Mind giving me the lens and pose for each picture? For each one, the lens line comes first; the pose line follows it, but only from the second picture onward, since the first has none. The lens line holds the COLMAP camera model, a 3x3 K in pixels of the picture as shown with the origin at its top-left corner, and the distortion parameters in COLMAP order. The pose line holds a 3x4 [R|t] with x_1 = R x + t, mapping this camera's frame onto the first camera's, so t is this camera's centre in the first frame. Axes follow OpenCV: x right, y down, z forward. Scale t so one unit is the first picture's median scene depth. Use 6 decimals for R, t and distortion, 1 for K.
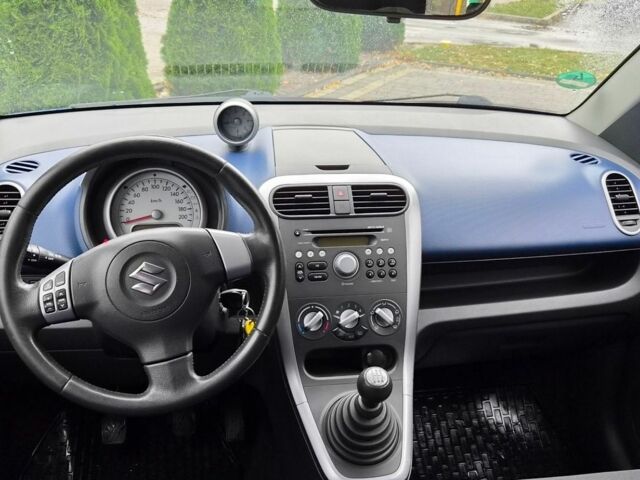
lens RADIAL K [[669.5, 0, 307.2], [0, 669.5, 239.0], [0, 0, 1]] dist [0.112133, -0.130480]
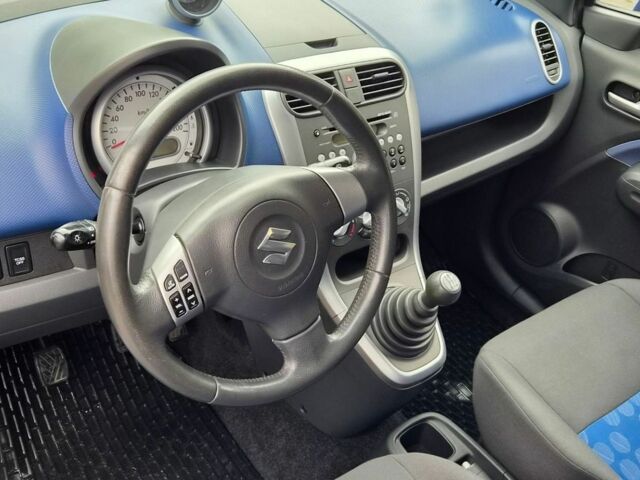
lens RADIAL K [[669.5, 0, 307.2], [0, 669.5, 239.0], [0, 0, 1]] dist [0.112133, -0.130480]
pose [[0.885721, -0.196947, 0.420369, -0.413081], [0.055628, 0.944047, 0.325087, -0.160868], [-0.460873, -0.264552, 0.847118, 0.225199]]
